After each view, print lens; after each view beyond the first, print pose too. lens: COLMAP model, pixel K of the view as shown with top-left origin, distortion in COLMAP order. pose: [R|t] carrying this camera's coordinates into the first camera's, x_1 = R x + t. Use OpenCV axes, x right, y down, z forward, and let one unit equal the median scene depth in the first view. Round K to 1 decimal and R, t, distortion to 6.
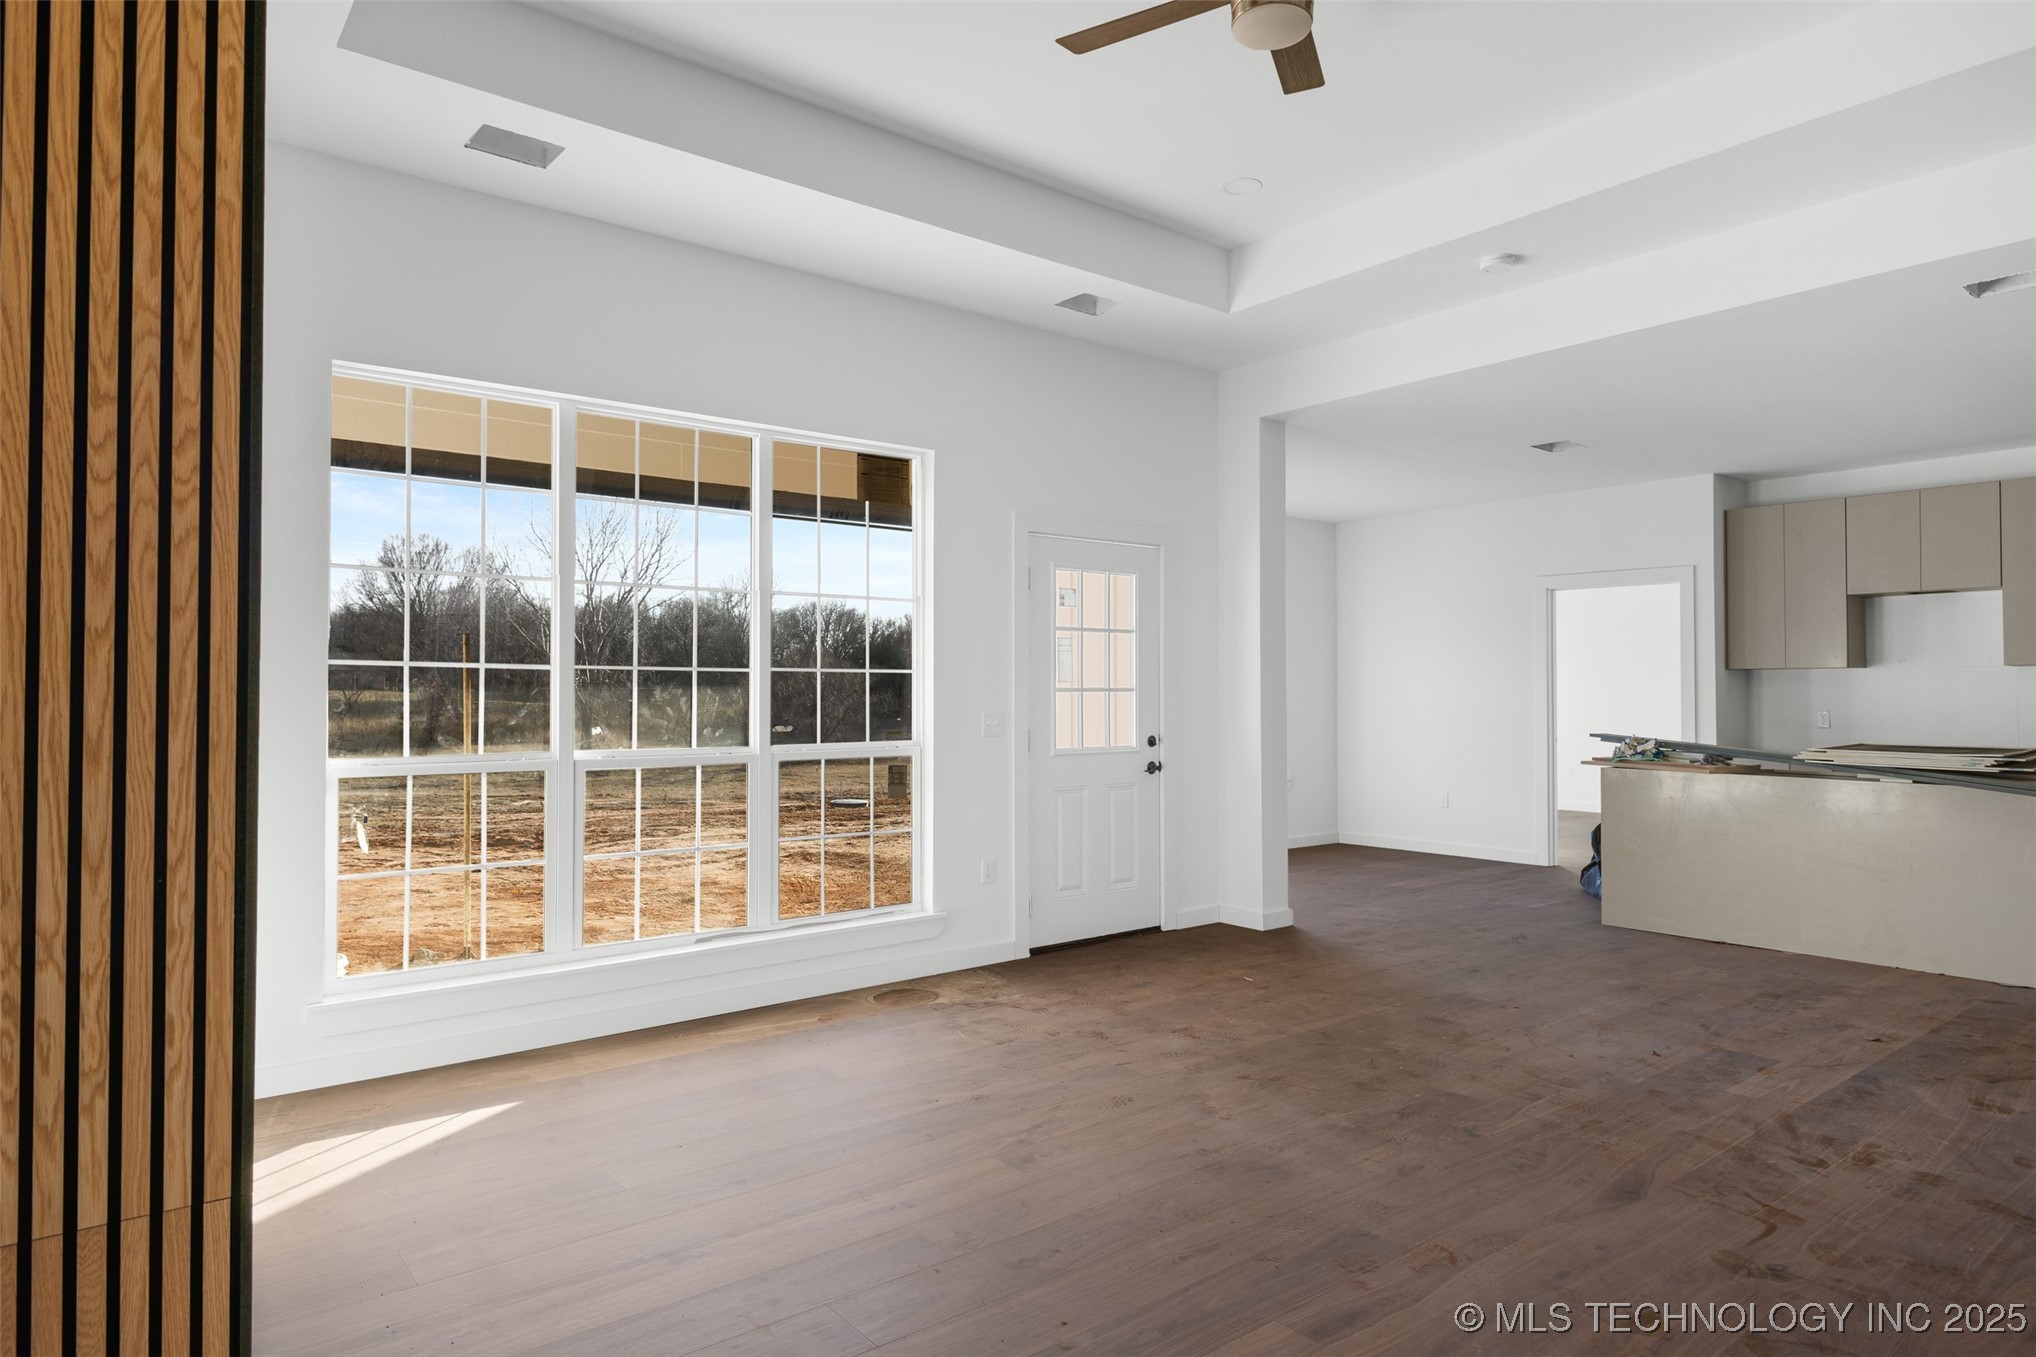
lens RADIAL K [[1199.4, 0, 1028.7], [0, 1199.4, 656.8], [0, 0, 1]] dist [0.009624, -0.006699]
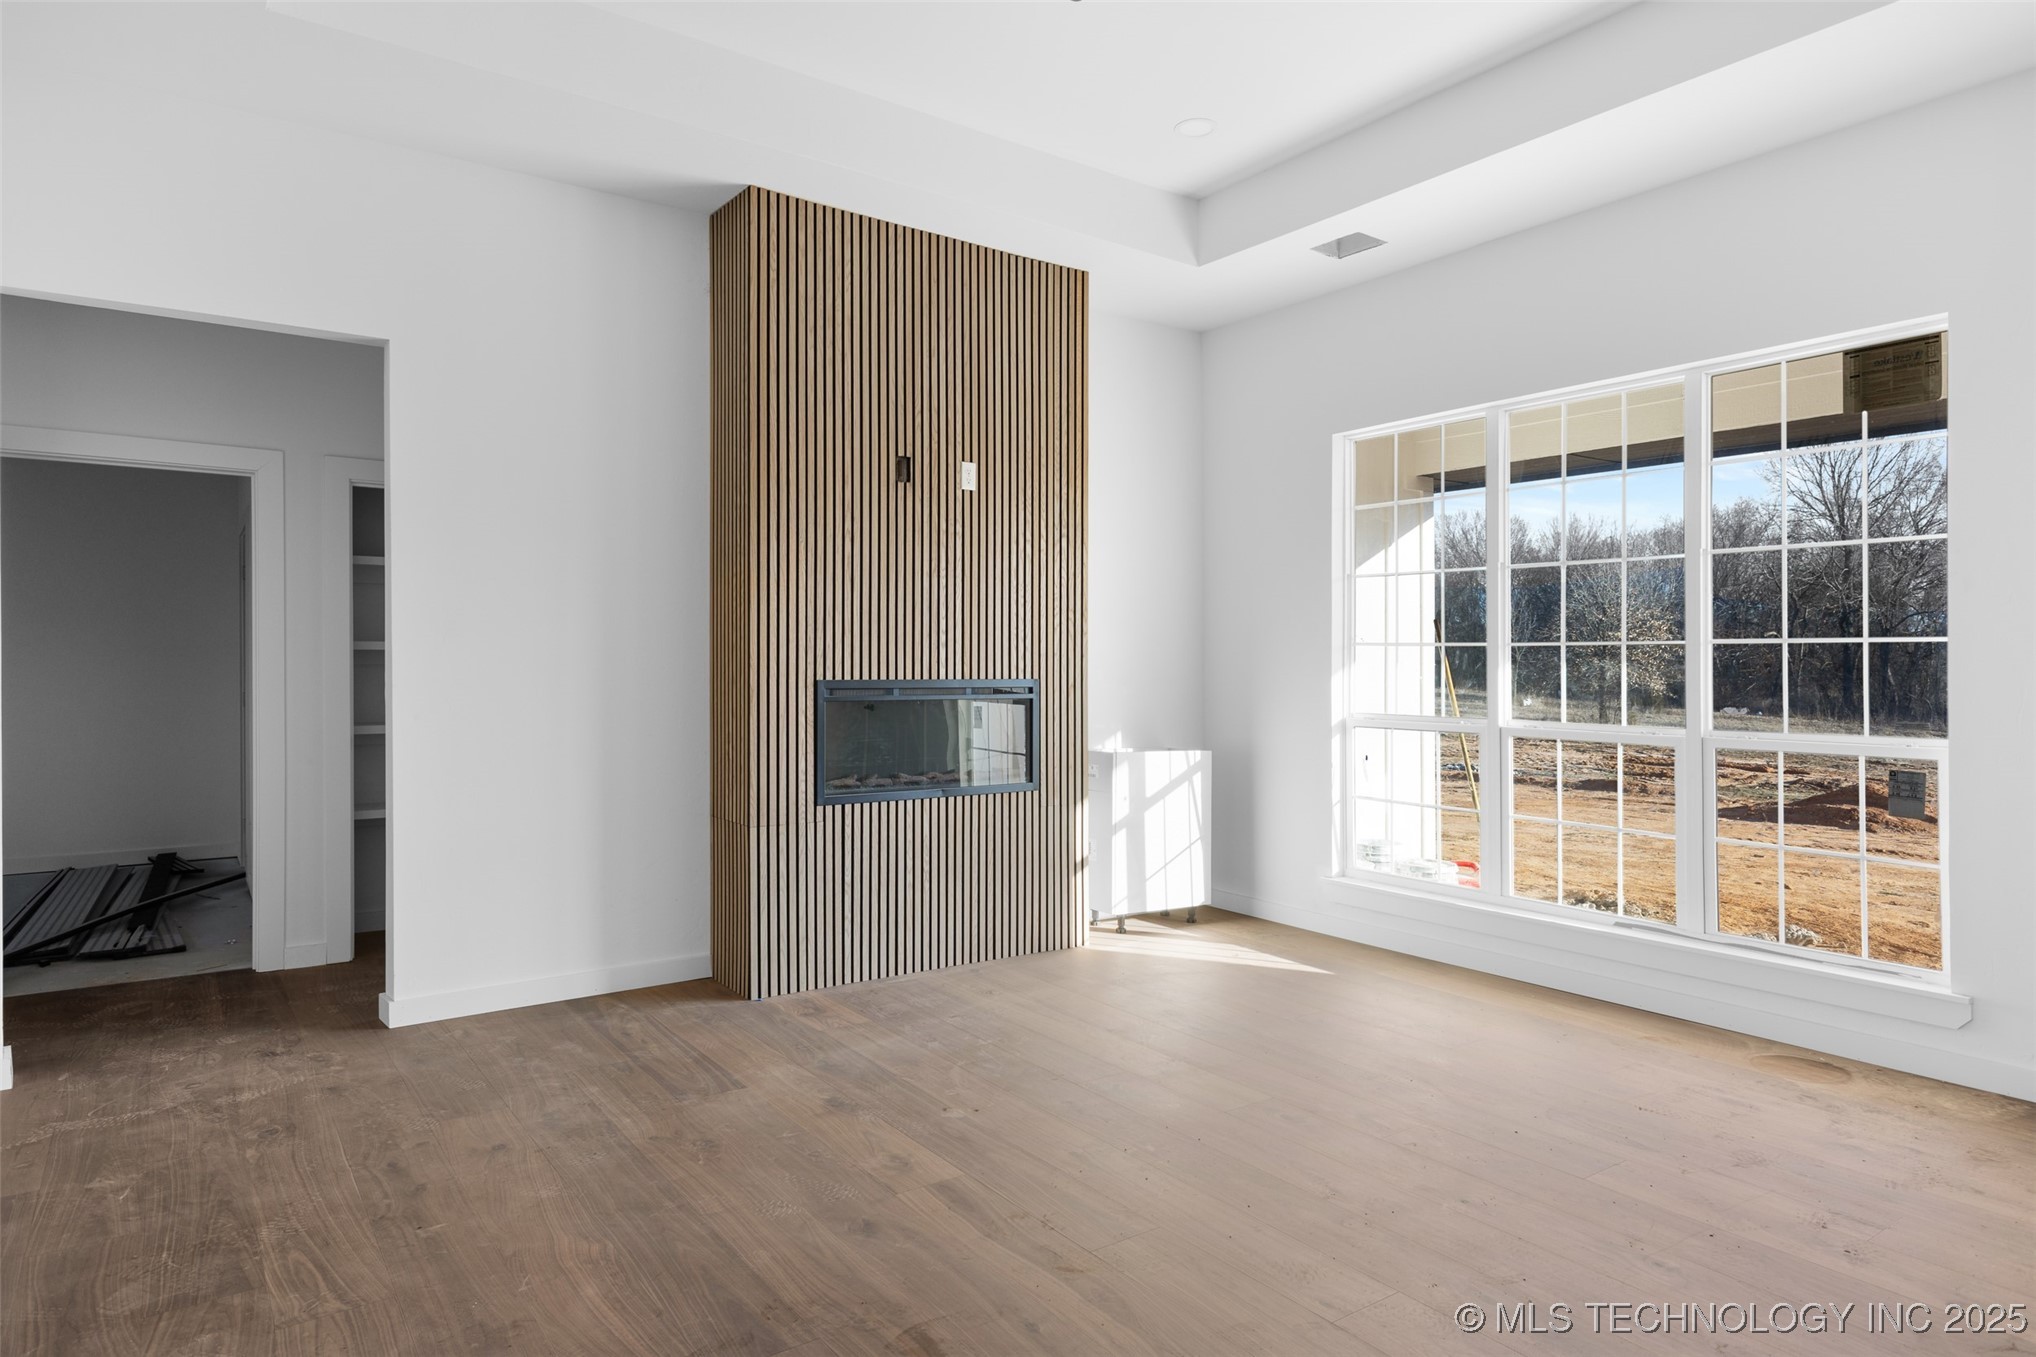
lens RADIAL K [[1199.4, 0, 994.3], [0, 1199.4, 666.8], [0, 0, 1]] dist [0.009624, -0.006699]
pose [[-0.077071, 0.002051, -0.997024, 0.770972], [0.024388, 0.999703, 0.000172, 0.017892], [0.996727, -0.024302, -0.077098, 0.614372]]
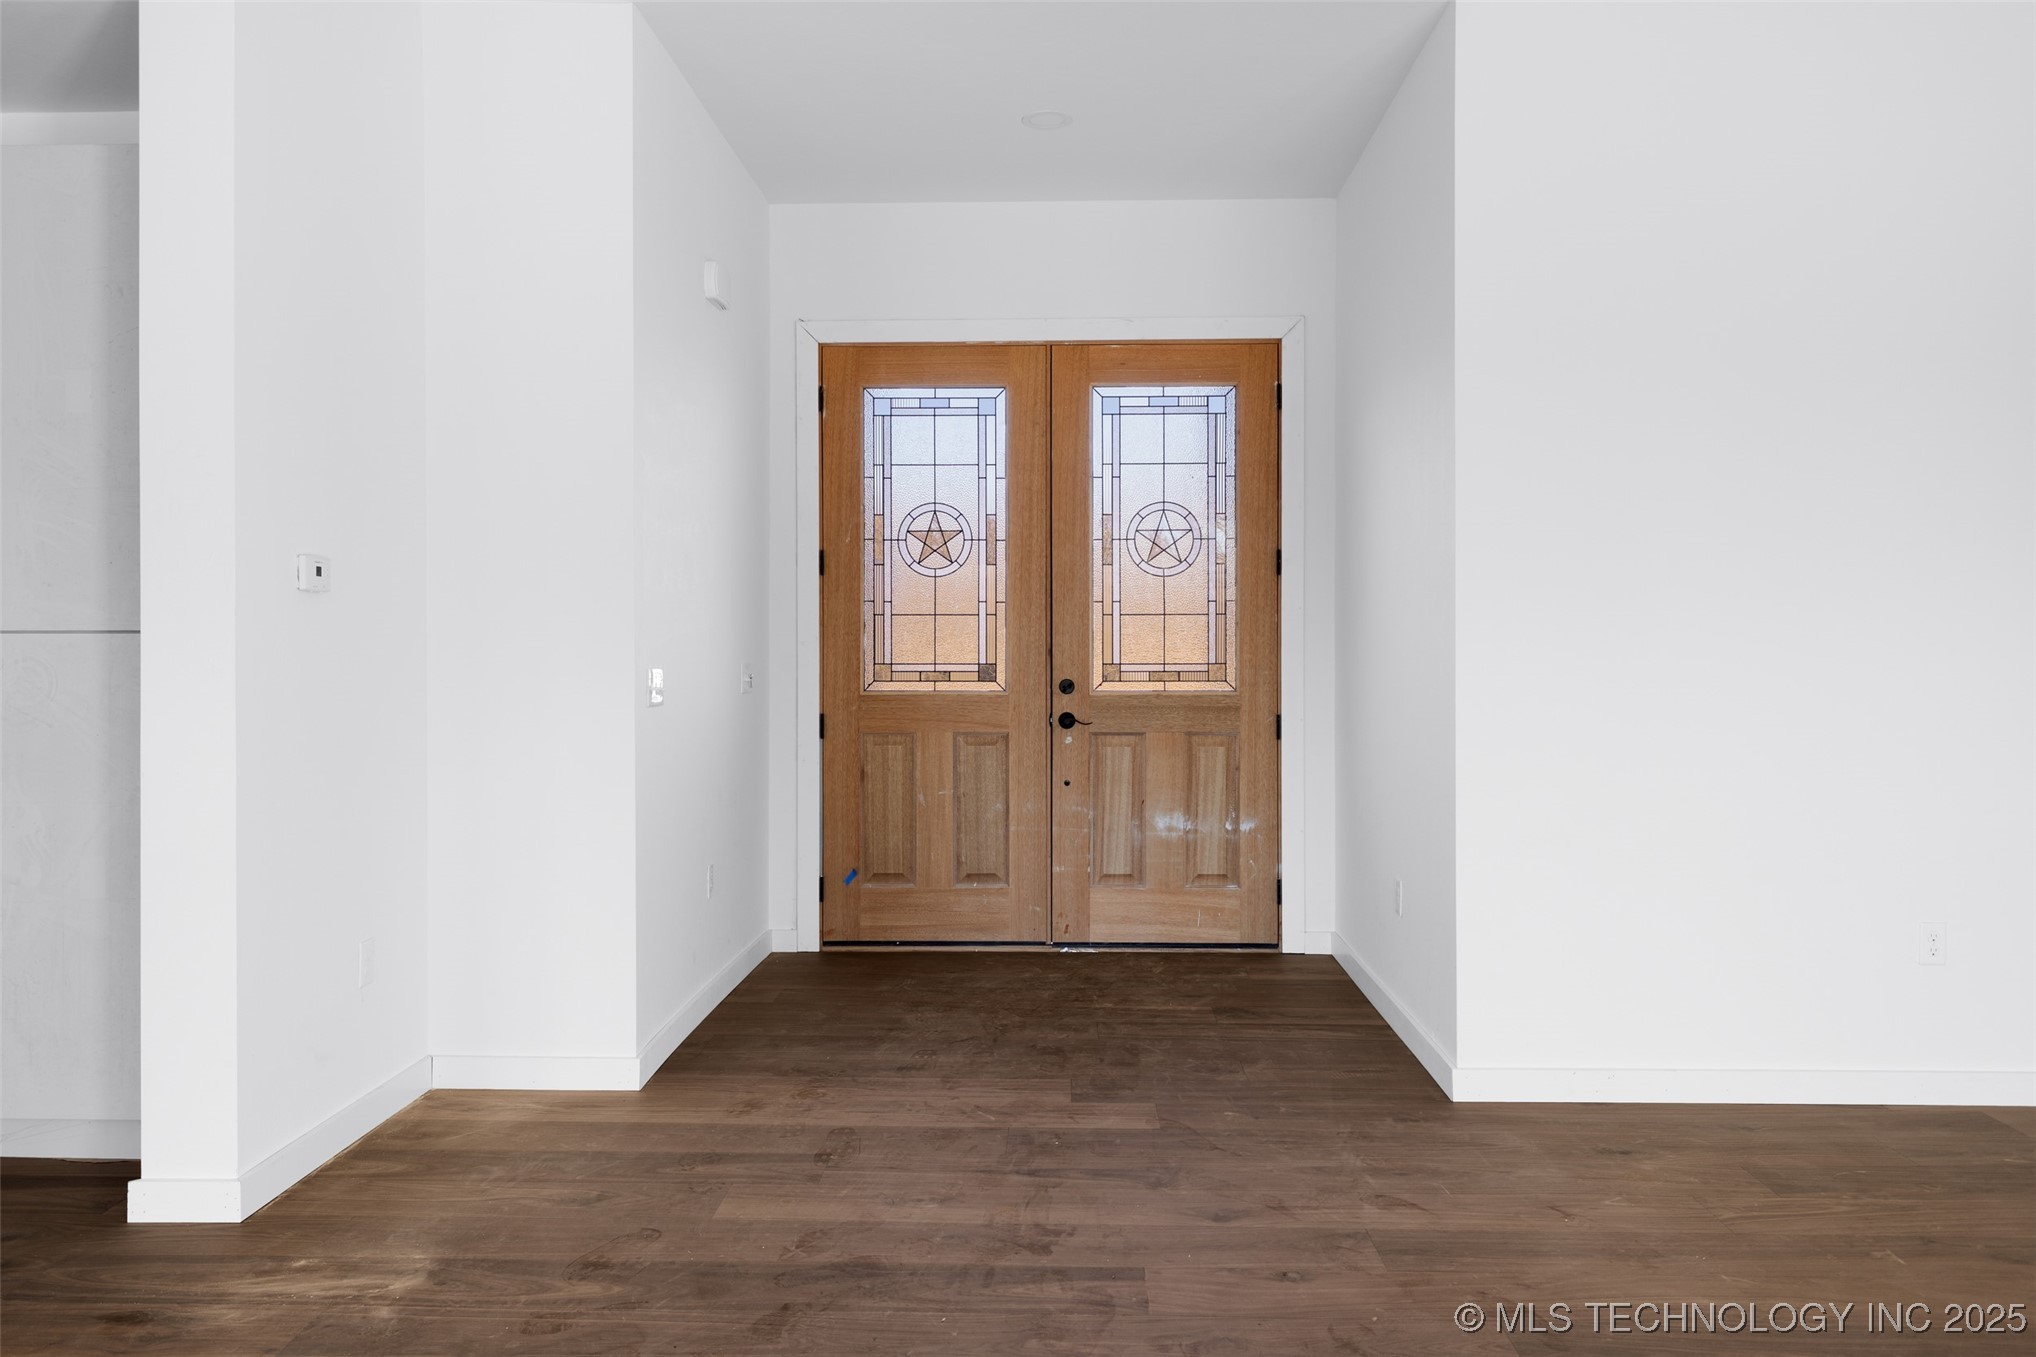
lens RADIAL K [[1415.0, 0, 1004.1], [0, 1415.0, 639.4], [0, 0, 1]] dist [0.035109, -0.025802]
pose [[-0.755524, 0.002527, 0.655116, 0.071983], [-0.016264, 0.999612, -0.022612, 0.031520], [-0.654919, -0.027739, -0.755190, 1.048762]]
